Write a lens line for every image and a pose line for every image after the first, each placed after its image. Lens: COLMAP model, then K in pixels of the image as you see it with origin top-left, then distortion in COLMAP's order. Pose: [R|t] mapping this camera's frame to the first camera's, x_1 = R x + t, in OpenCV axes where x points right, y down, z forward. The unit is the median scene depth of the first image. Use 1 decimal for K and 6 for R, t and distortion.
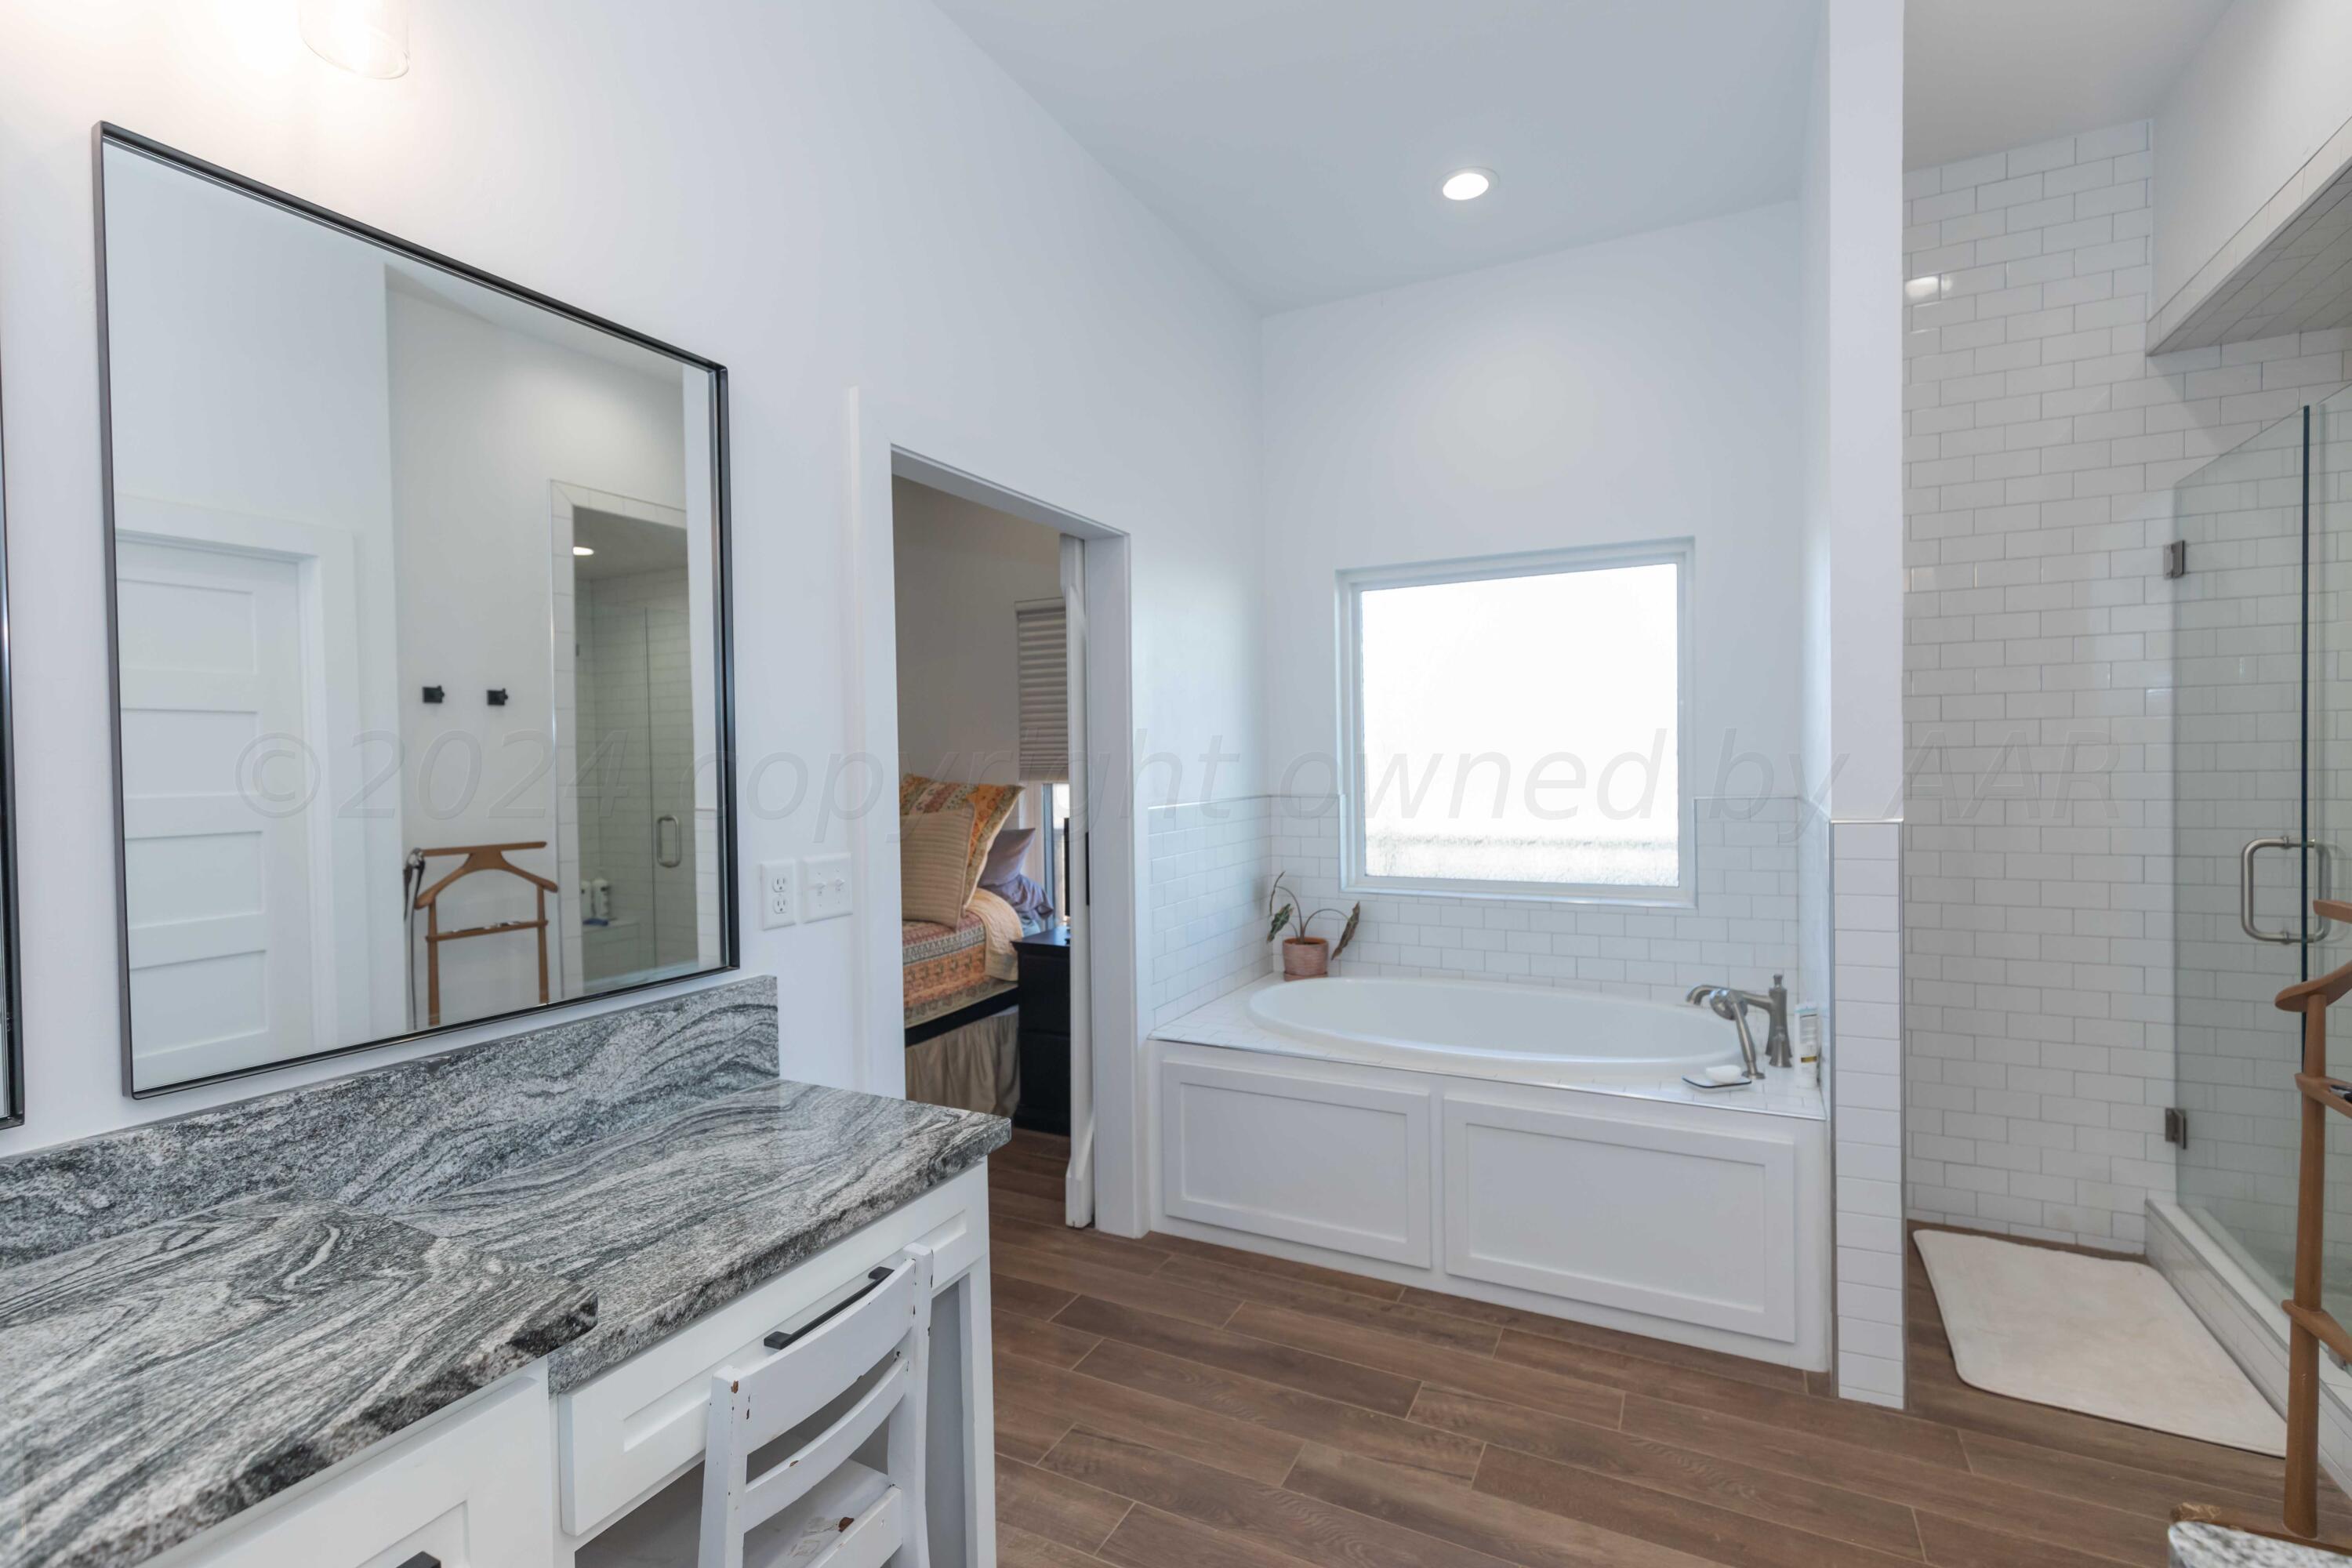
lens RADIAL K [[1044.3, 0, 1197.1], [0, 1044.3, 777.4], [0, 0, 1]] dist [0.003606, -0.002196]
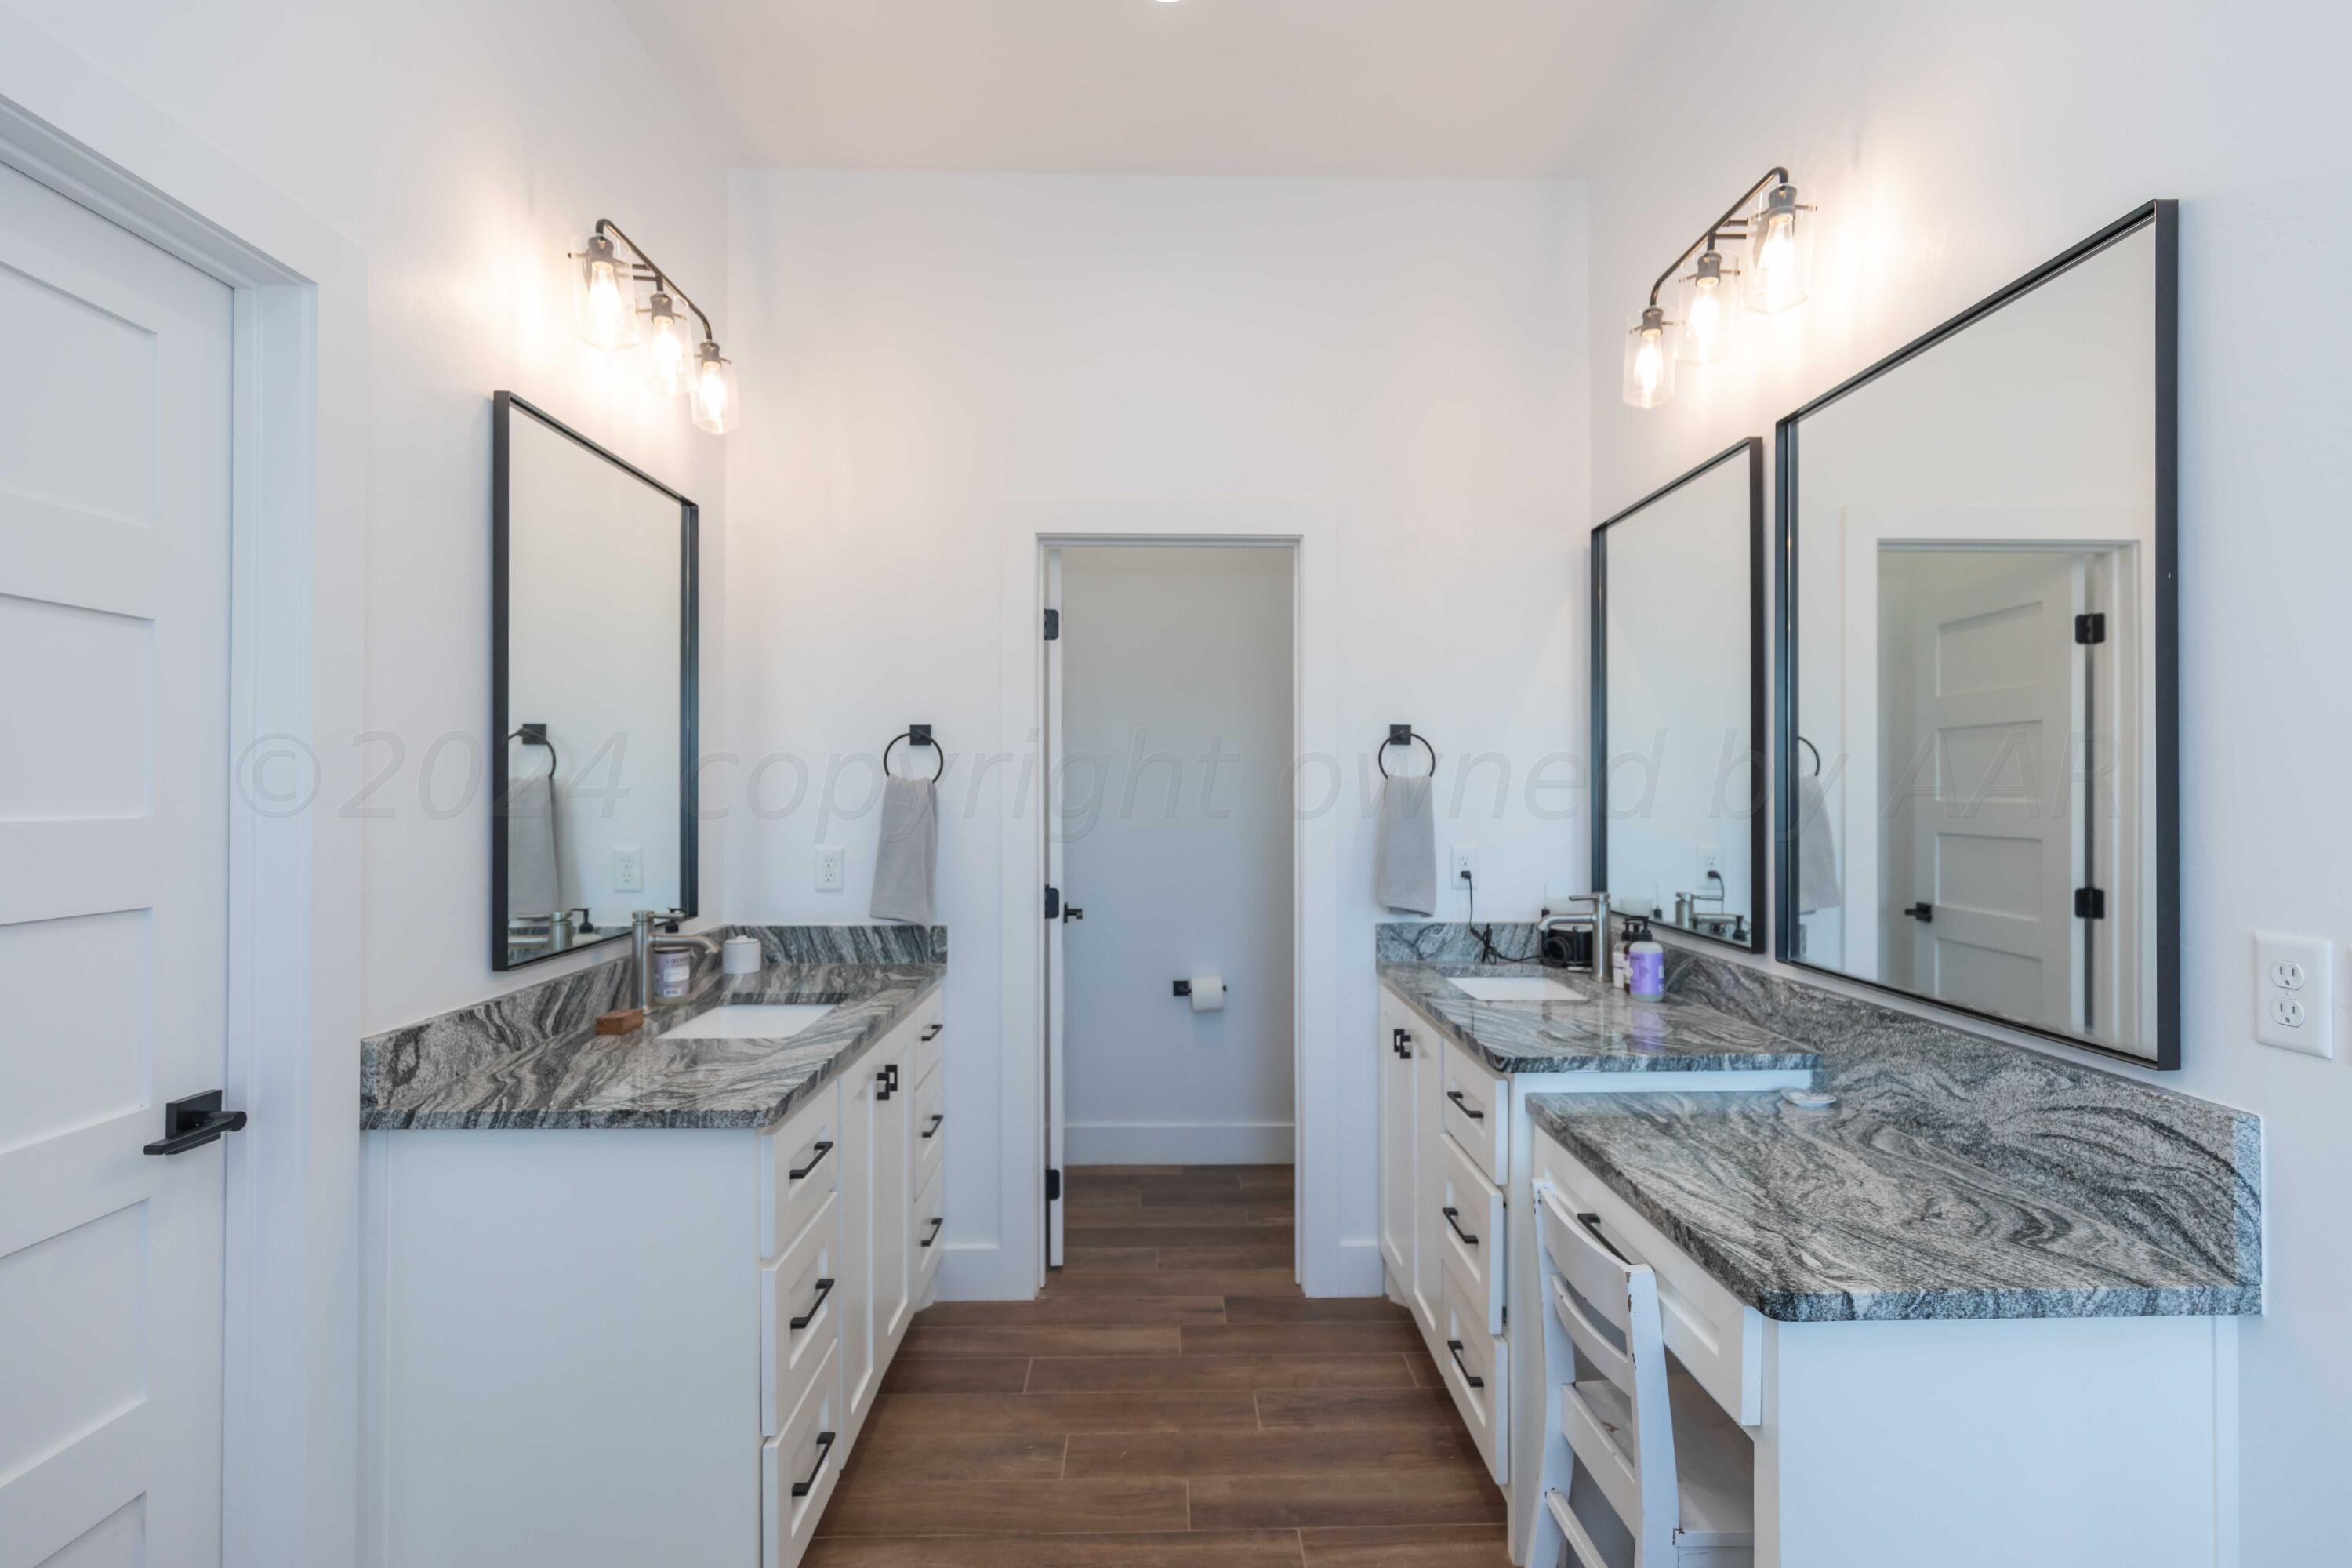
lens RADIAL K [[1044.3, 0, 1176.1], [0, 1044.3, 779.7], [0, 0, 1]] dist [0.003606, -0.002196]
pose [[-0.887420, 0.009463, -0.460865, 0.459712], [0.003420, 0.999897, 0.013944, -0.018989], [0.460949, 0.010798, -0.887361, 1.354303]]
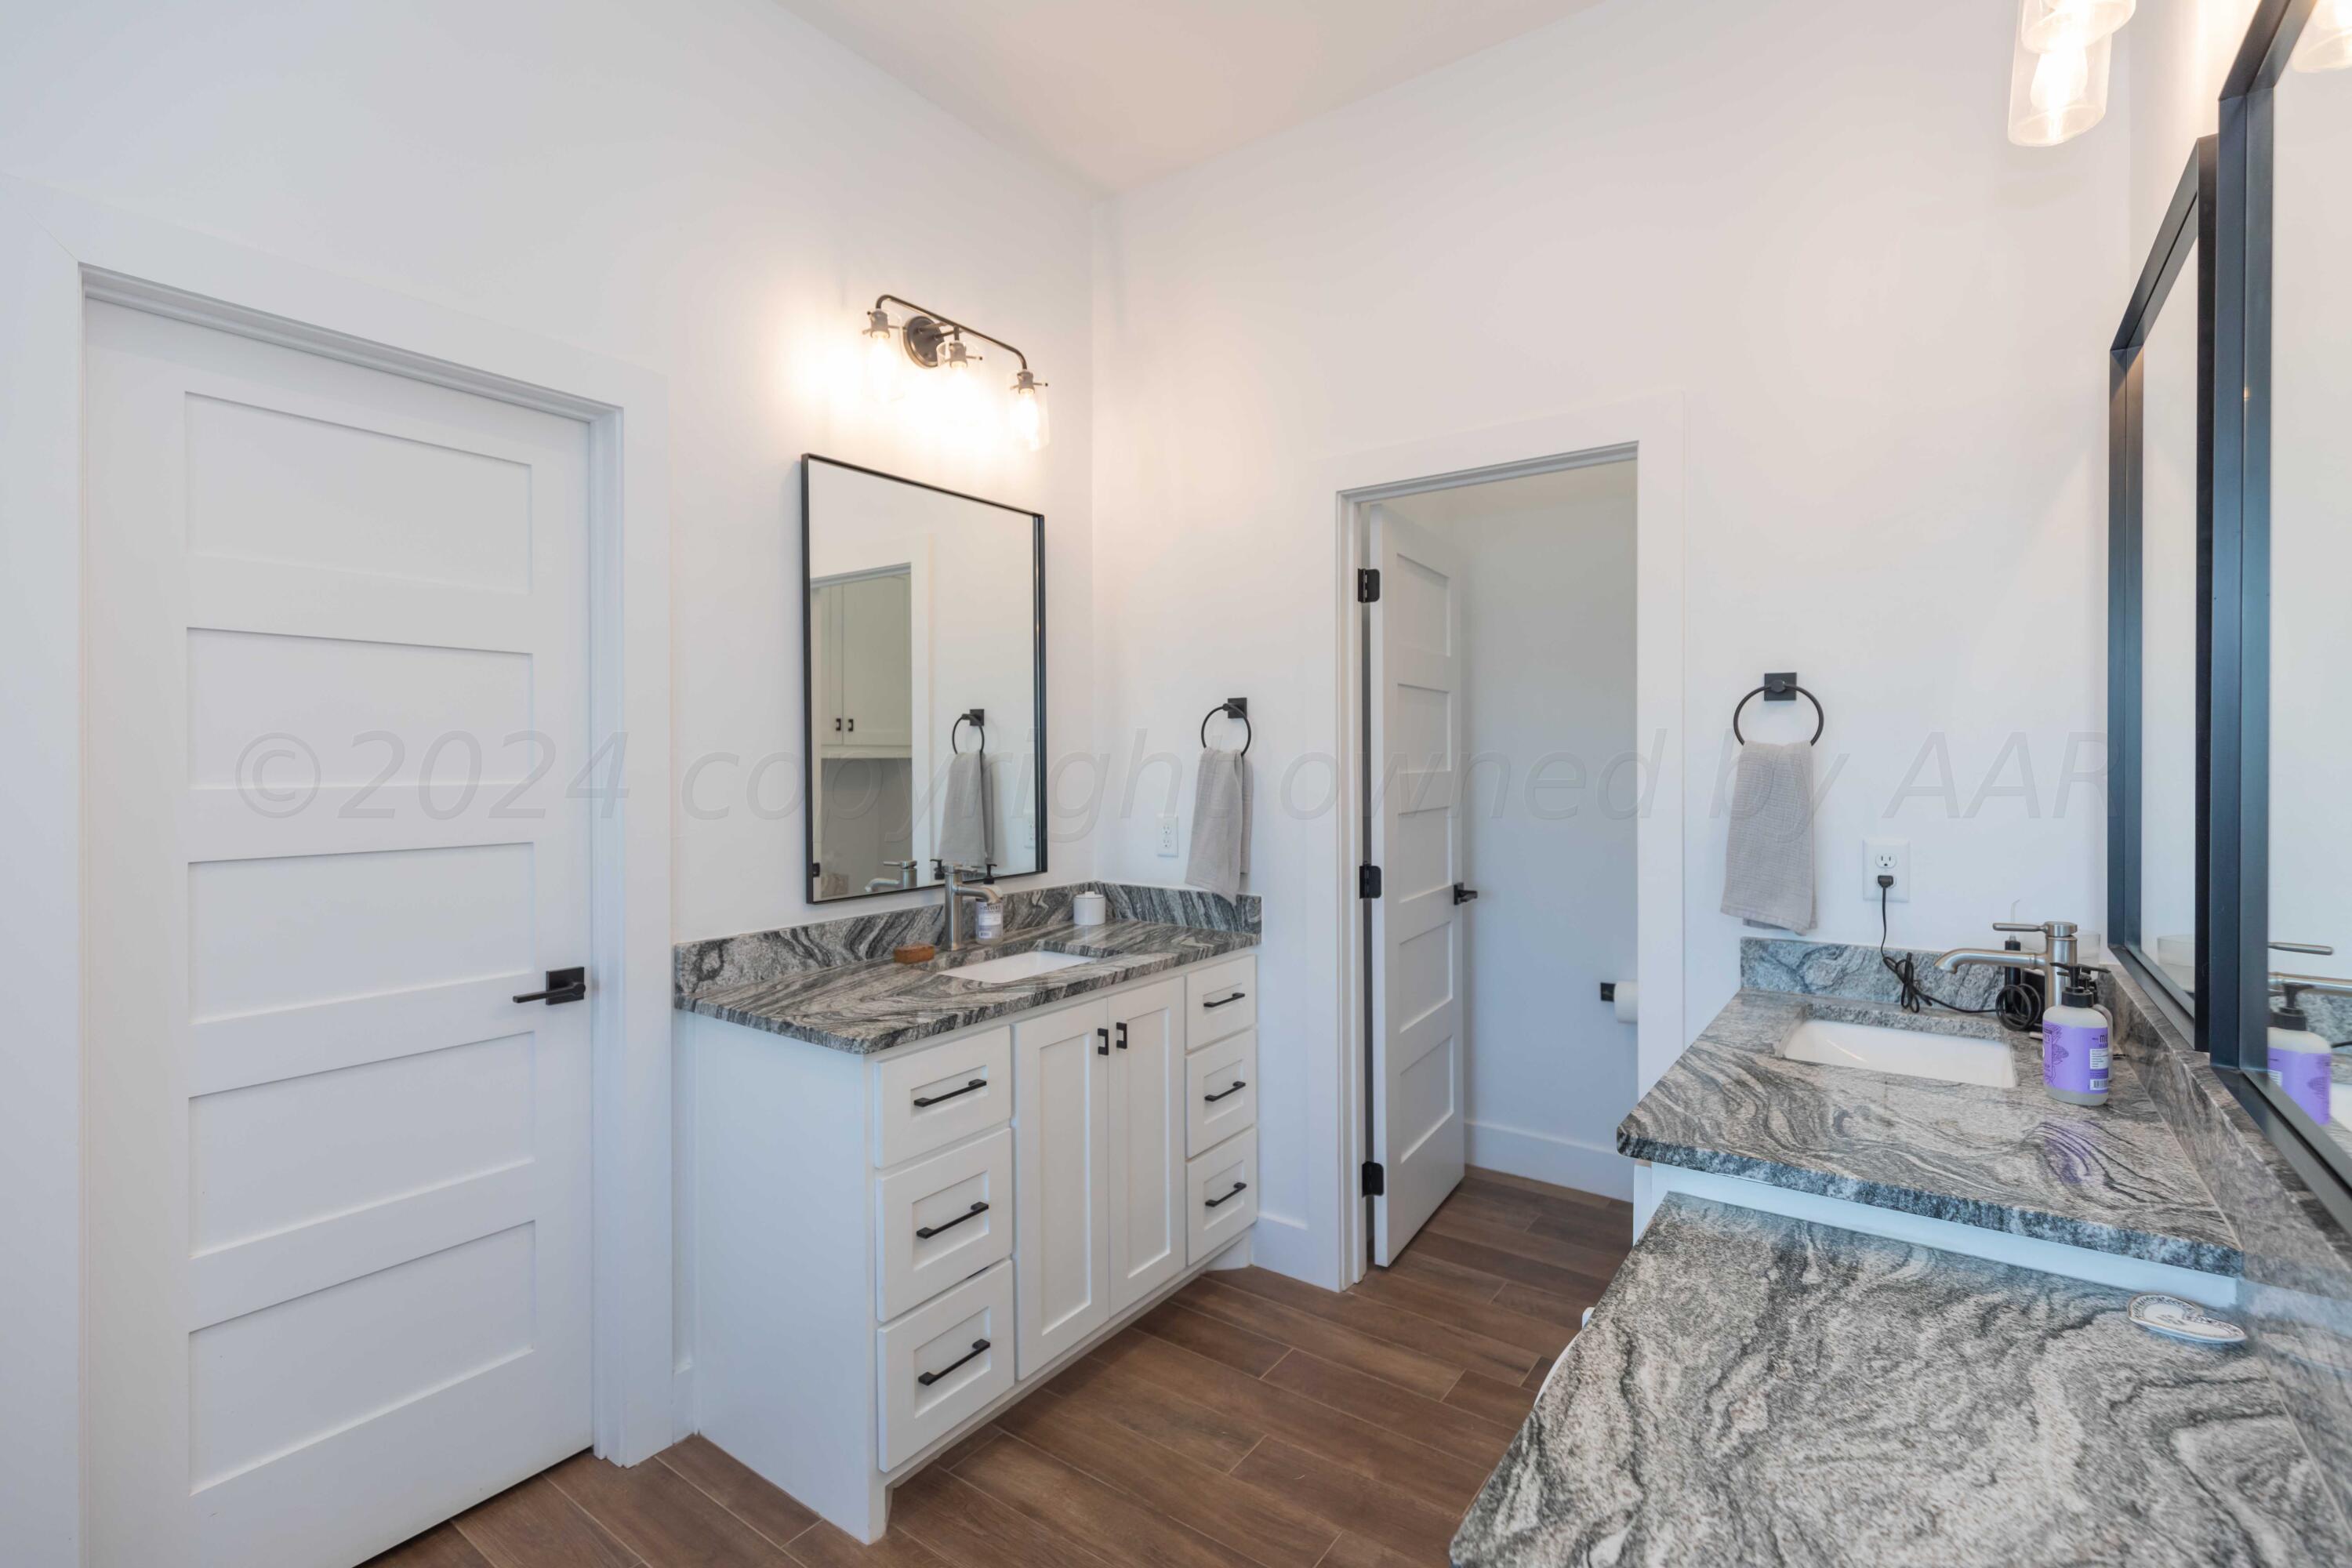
lens RADIAL K [[1044.3, 0, 1187.0], [0, 1044.3, 766.7], [0, 0, 1]] dist [0.003606, -0.002196]
pose [[-0.987033, 0.017203, 0.159593, -0.136988], [0.021542, 0.999443, 0.025494, -0.016683], [-0.159066, 0.028602, -0.986854, 1.368658]]
